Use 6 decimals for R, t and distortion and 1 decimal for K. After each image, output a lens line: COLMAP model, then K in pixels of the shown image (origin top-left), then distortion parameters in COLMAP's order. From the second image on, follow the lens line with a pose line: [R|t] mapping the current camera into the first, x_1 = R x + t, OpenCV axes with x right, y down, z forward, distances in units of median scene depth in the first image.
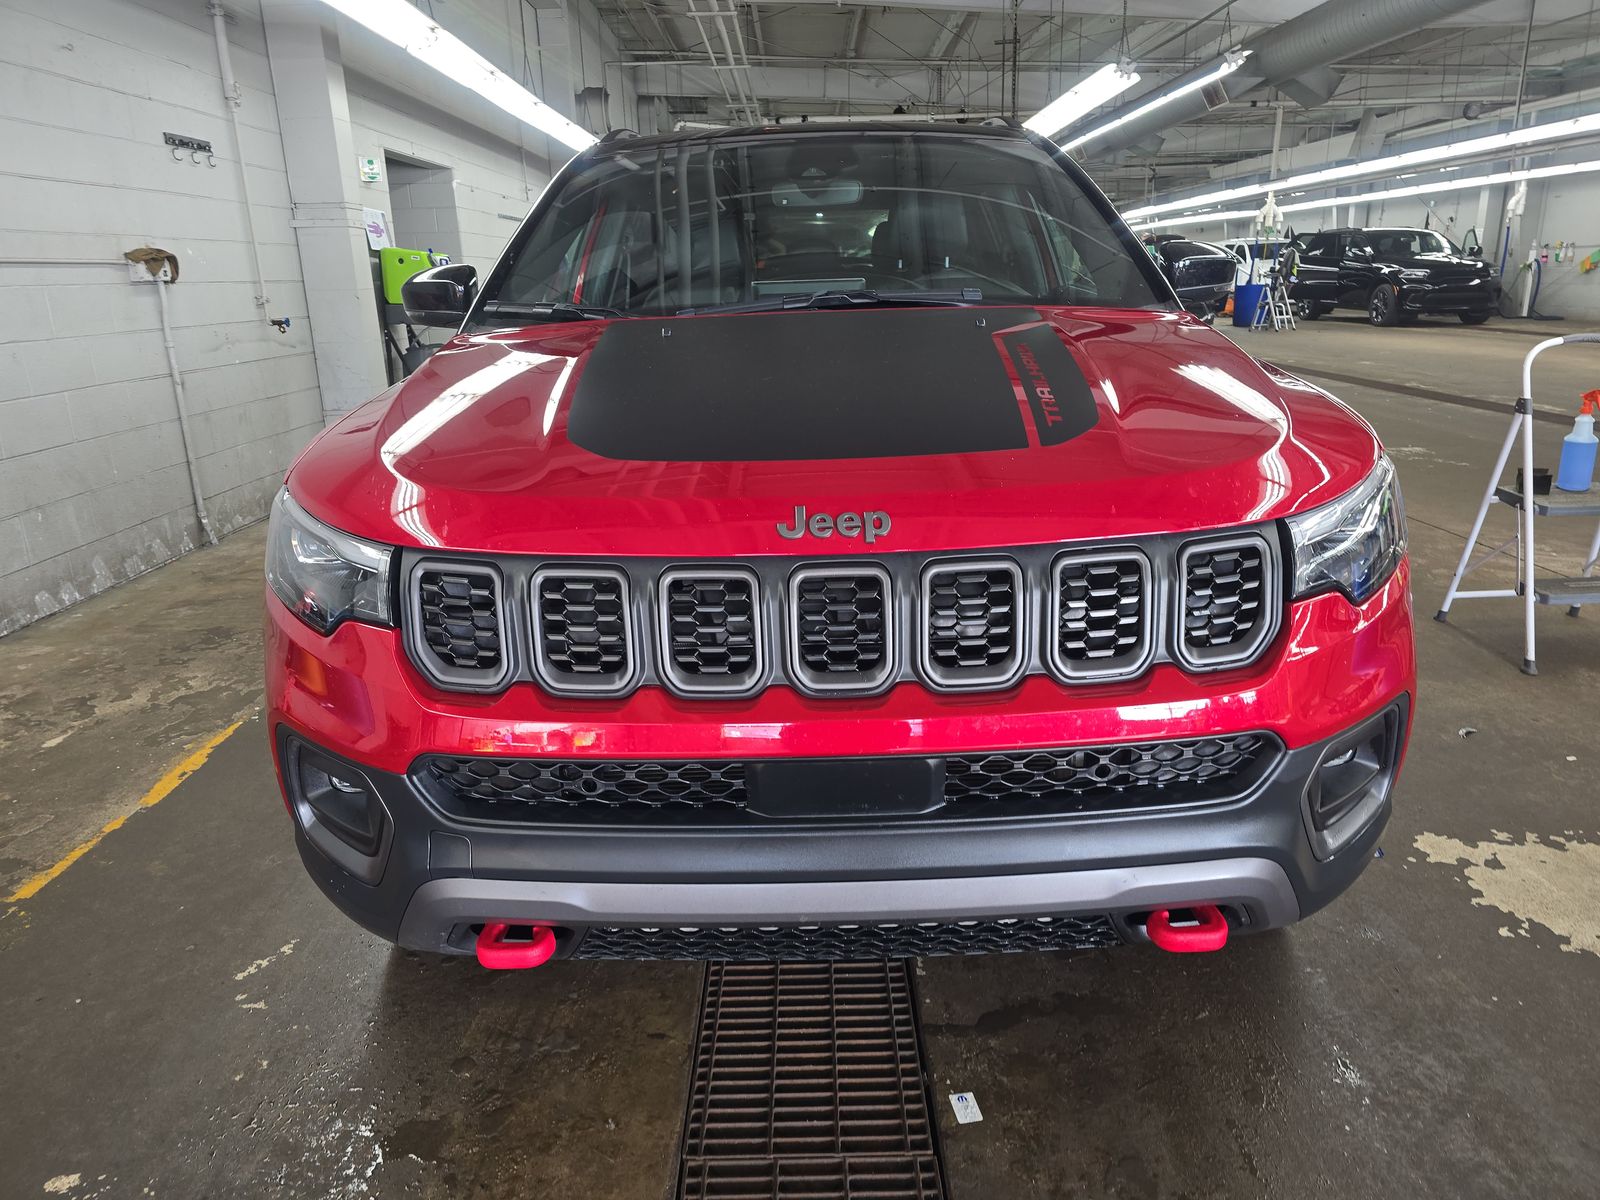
lens RADIAL K [[1090.8, 0, 809.1], [0, 1090.8, 597.4], [0, 0, 1]] dist [0.044503, -0.040812]
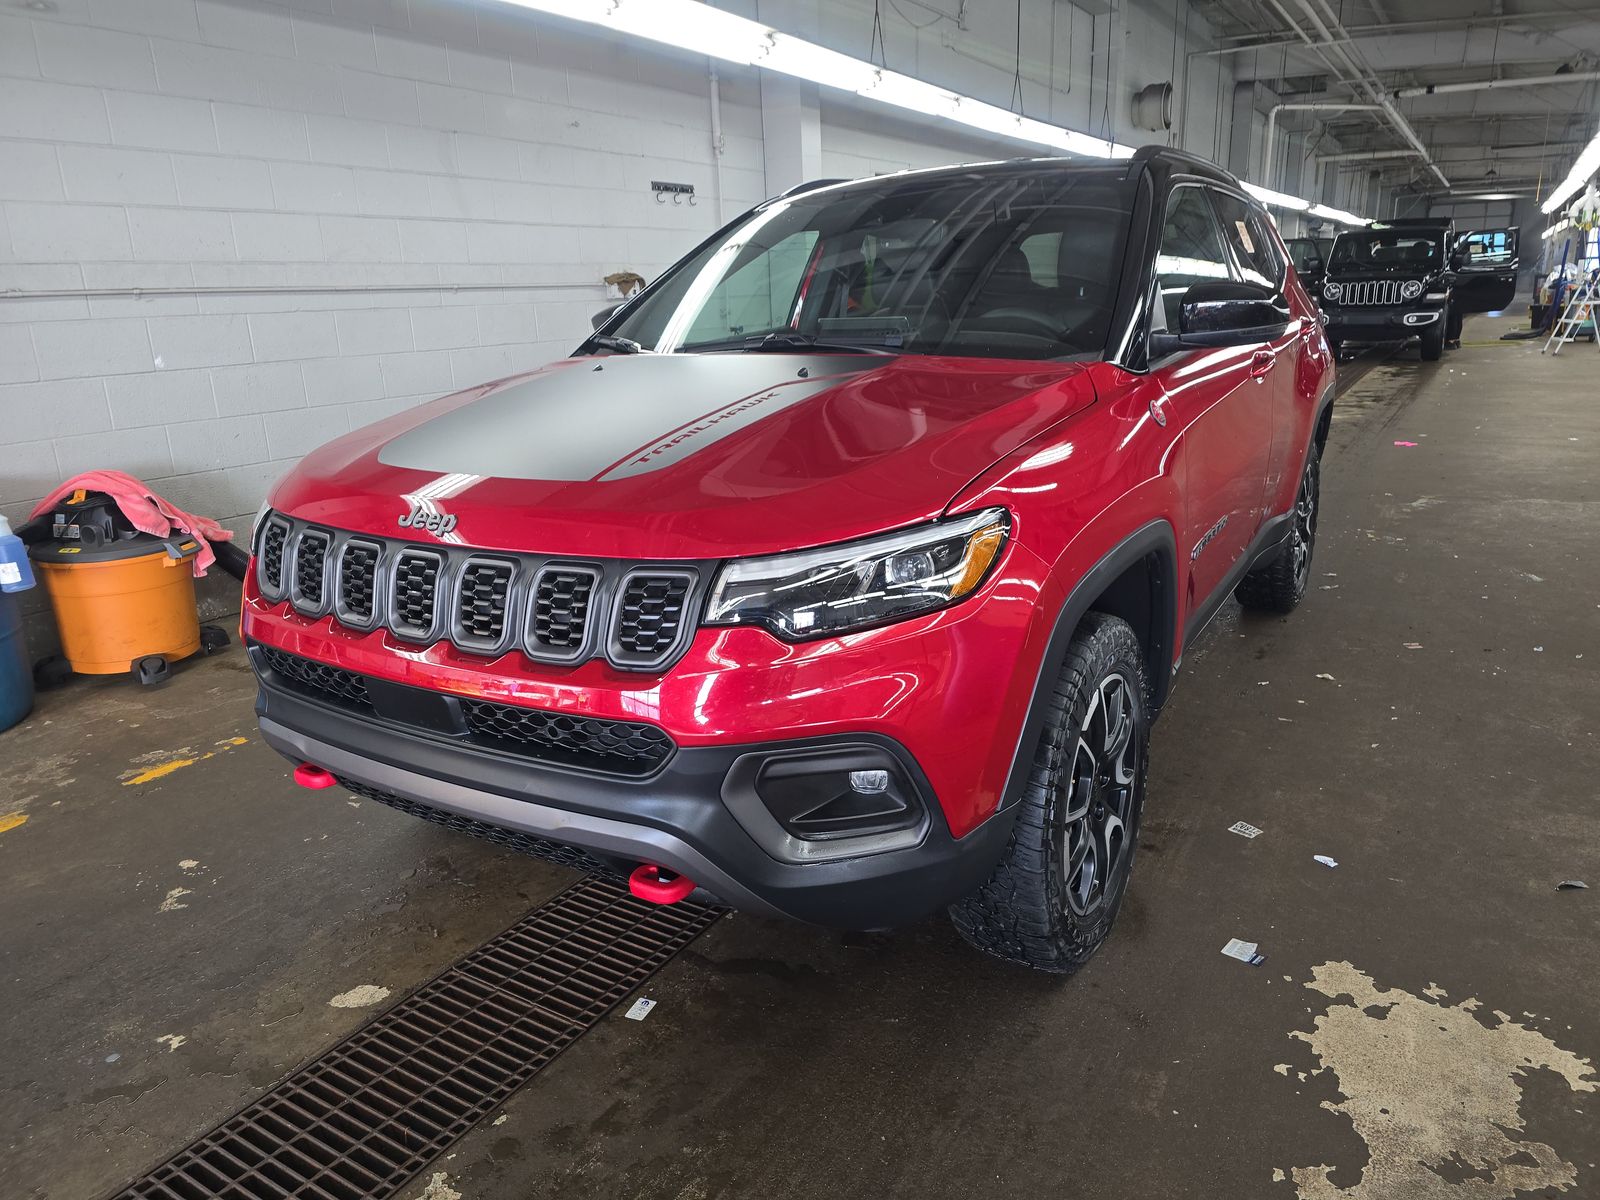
lens RADIAL K [[1090.8, 0, 798.7], [0, 1090.8, 604.7], [0, 0, 1]] dist [0.044503, -0.040812]
pose [[0.844828, 0.147410, -0.514330, 0.282887], [-0.140505, 0.988683, 0.052571, -0.024566], [0.516259, 0.027852, 0.855979, 0.008045]]
